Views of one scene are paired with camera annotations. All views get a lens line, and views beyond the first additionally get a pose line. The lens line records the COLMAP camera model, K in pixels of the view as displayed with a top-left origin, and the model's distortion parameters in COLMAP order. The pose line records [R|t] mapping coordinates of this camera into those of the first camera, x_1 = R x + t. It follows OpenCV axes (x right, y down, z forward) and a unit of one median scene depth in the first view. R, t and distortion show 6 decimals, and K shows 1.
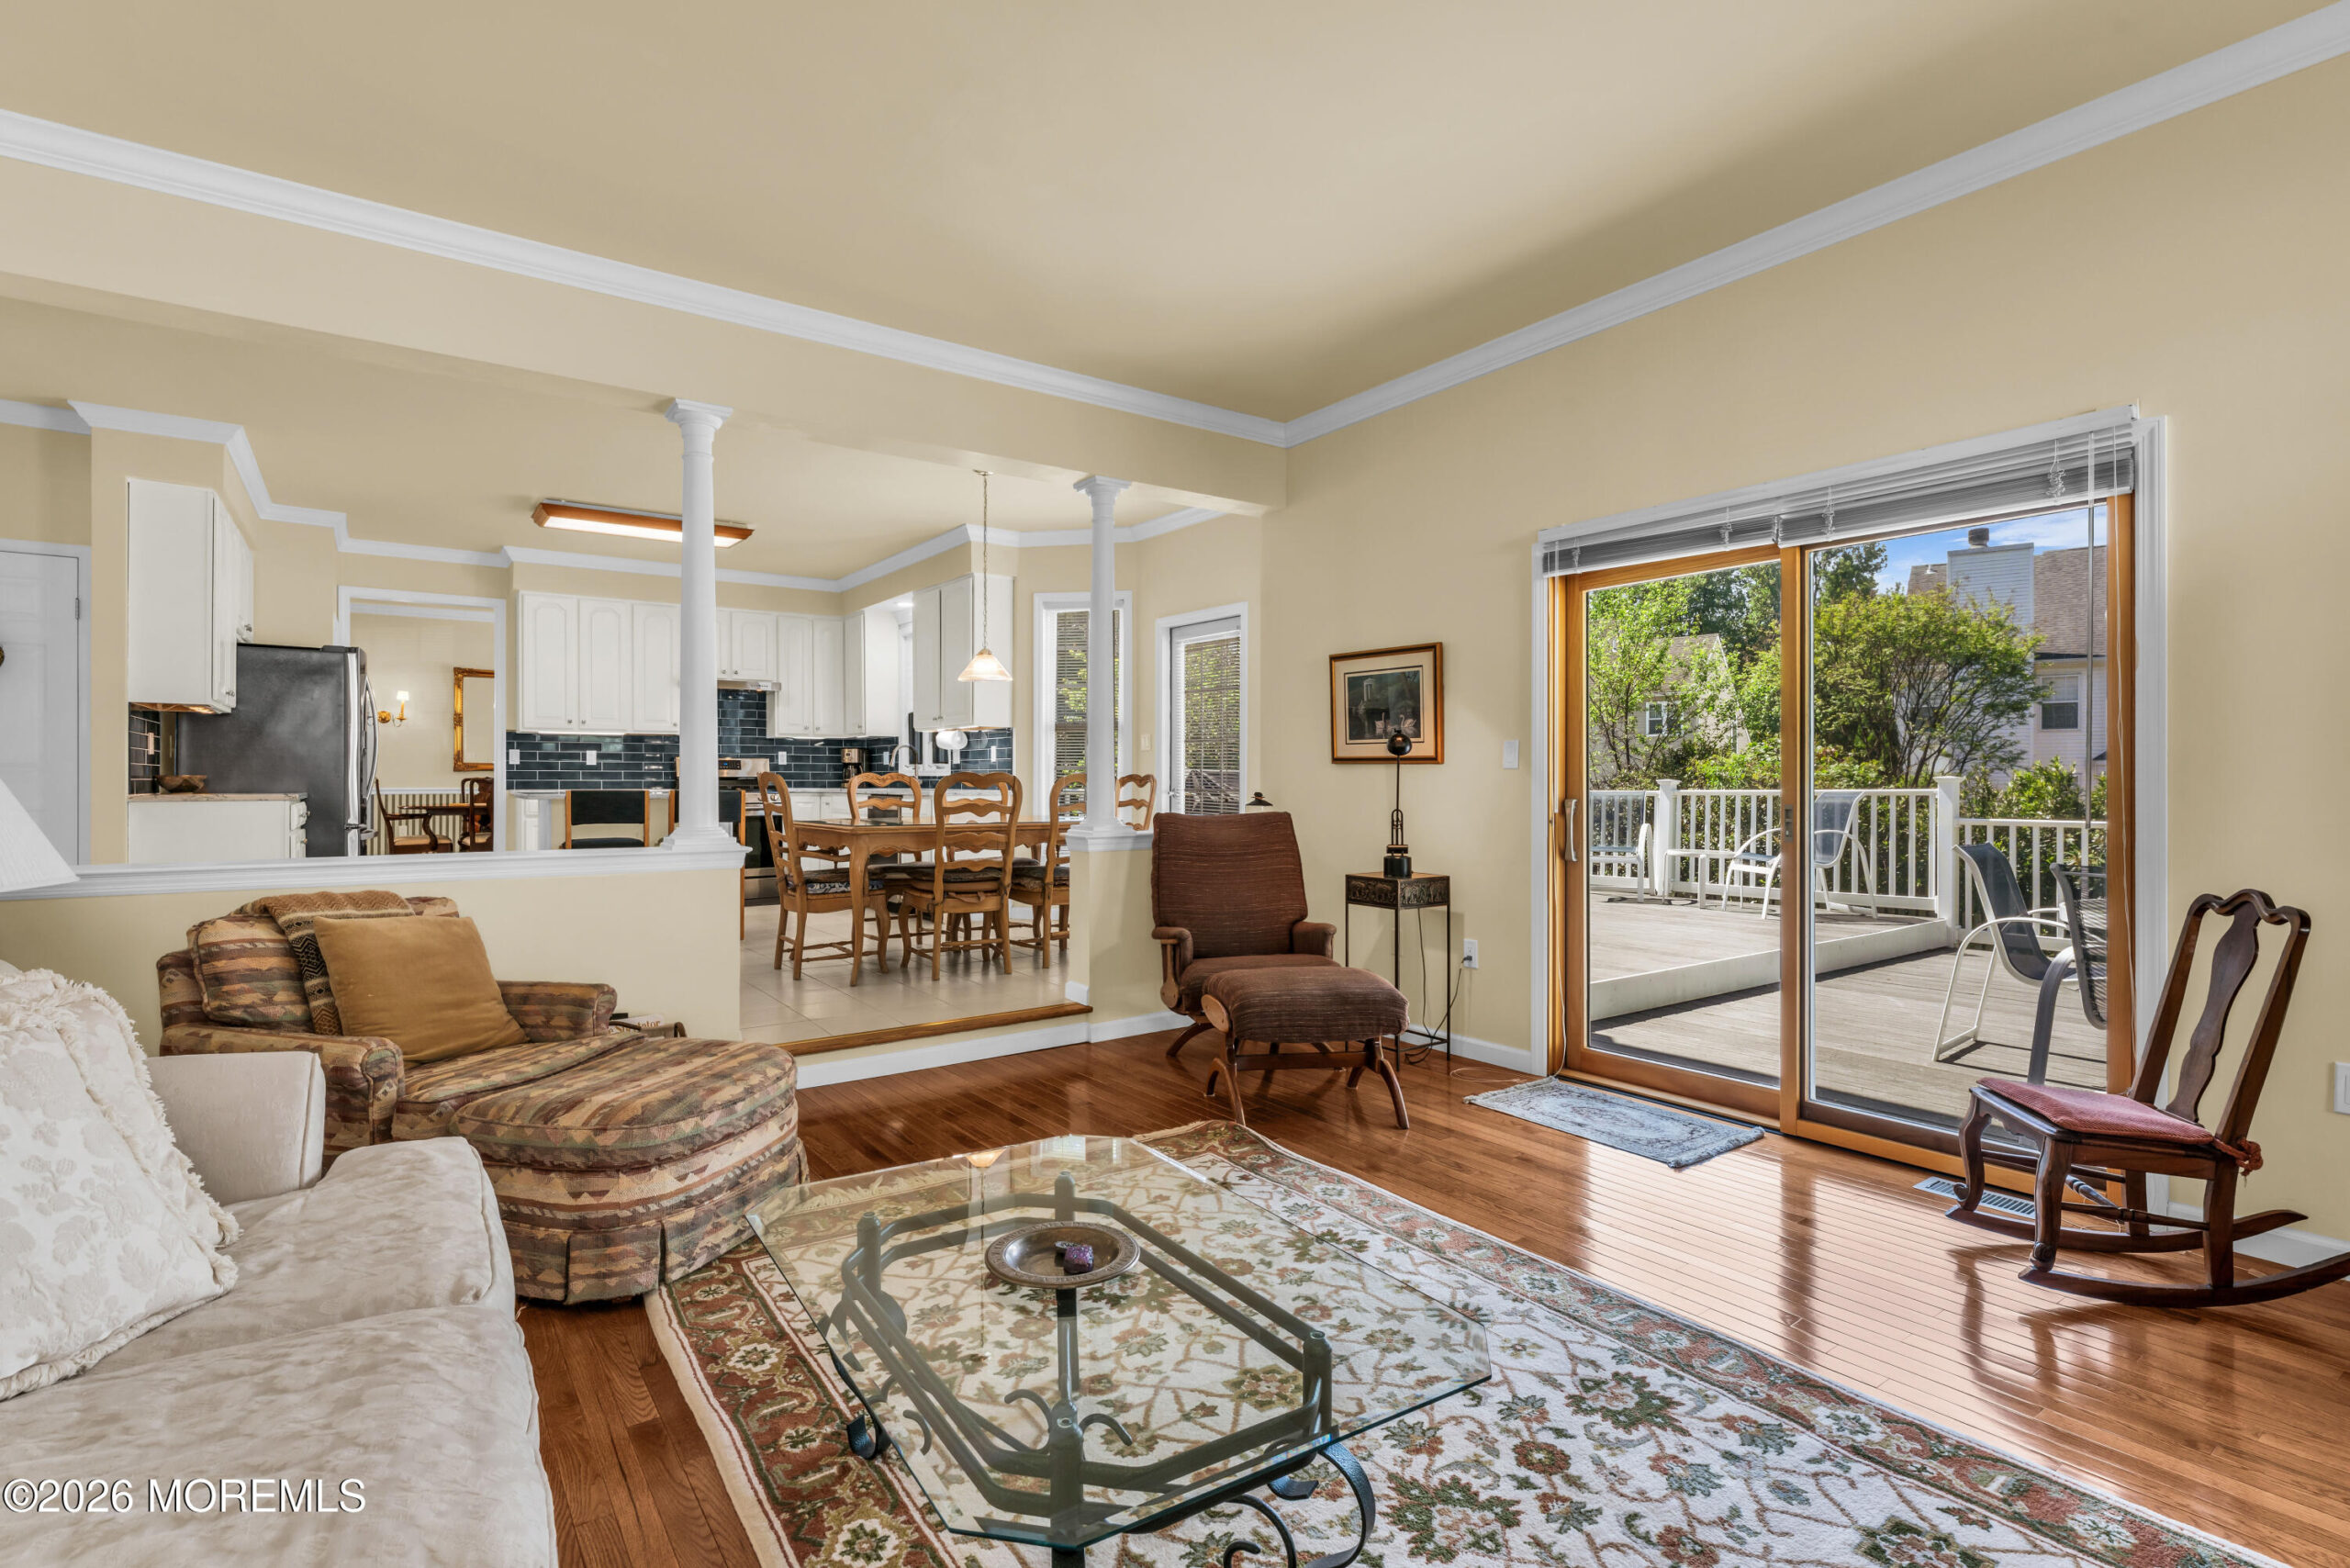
lens RADIAL K [[1129.4, 0, 1179.6], [0, 1129.4, 768.7], [0, 0, 1]] dist [-0.001544, -0.000775]
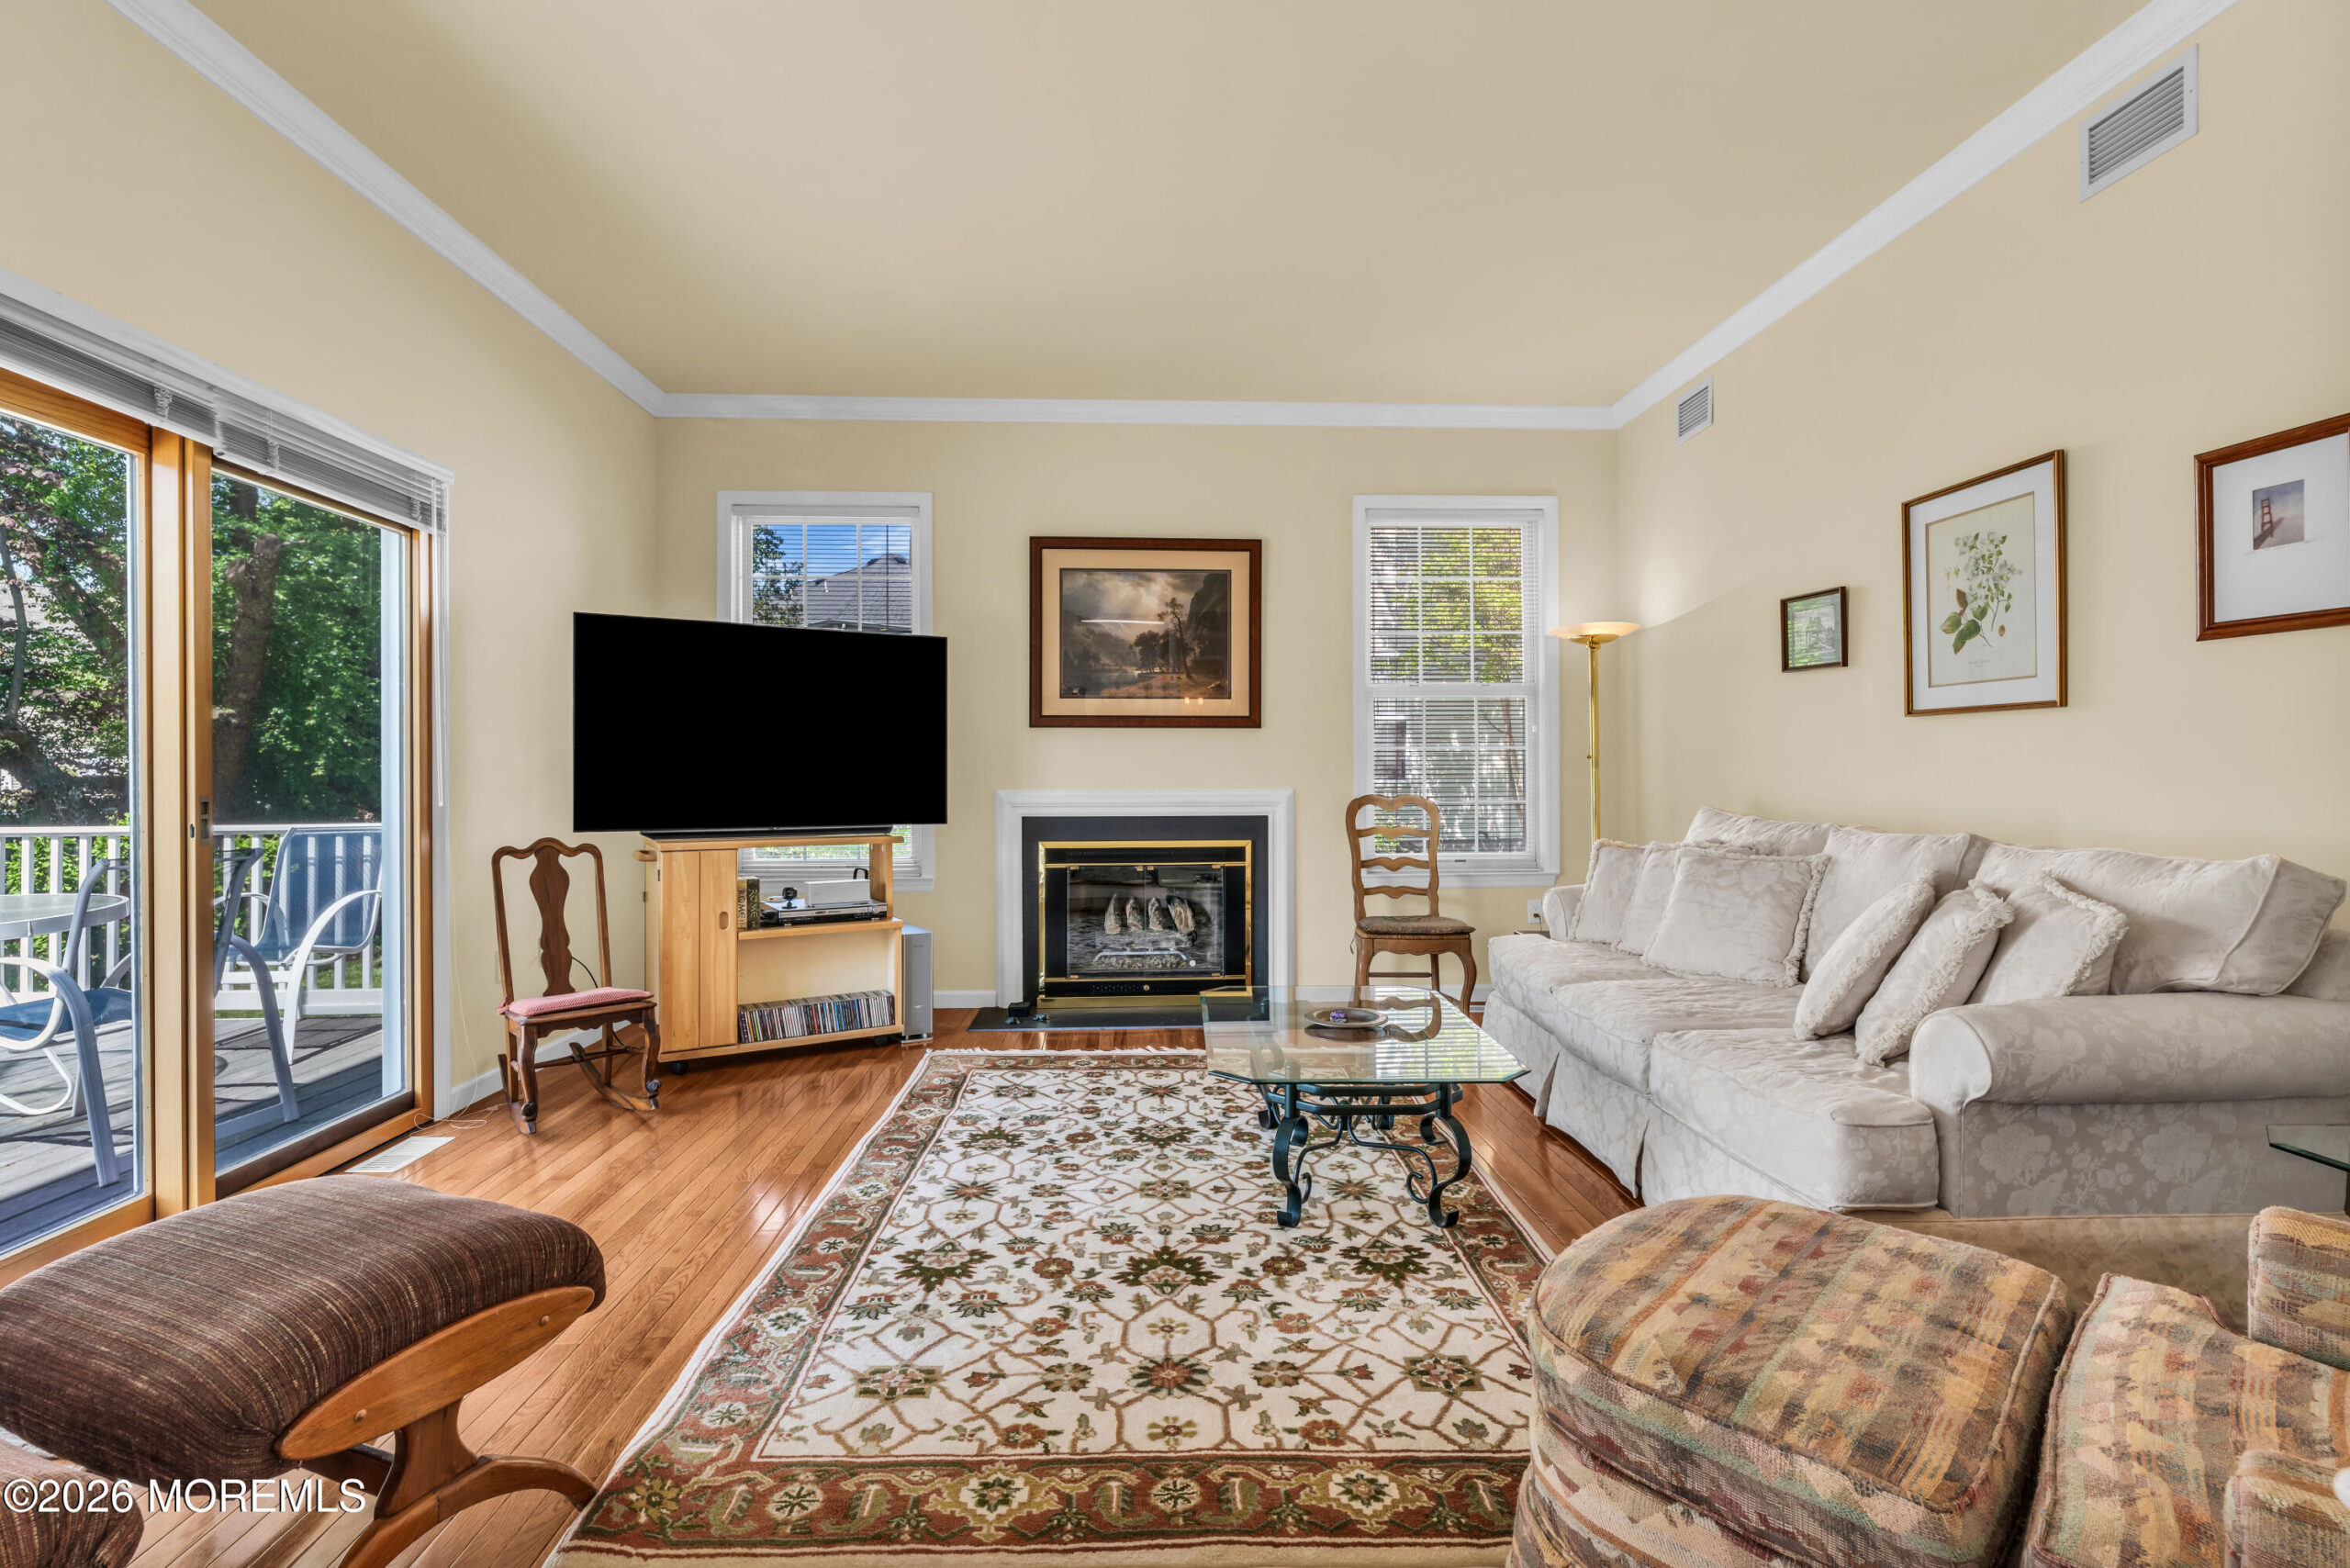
lens RADIAL K [[1092.1, 0, 1165.4], [0, 1092.1, 782.6], [0, 0, 1]] dist [0.001390, -0.000109]
pose [[-0.837478, -0.004505, 0.546453, -0.162070], [-0.004869, 0.999988, 0.000782, 0.008541], [-0.546449, -0.002005, -0.837490, 0.519861]]
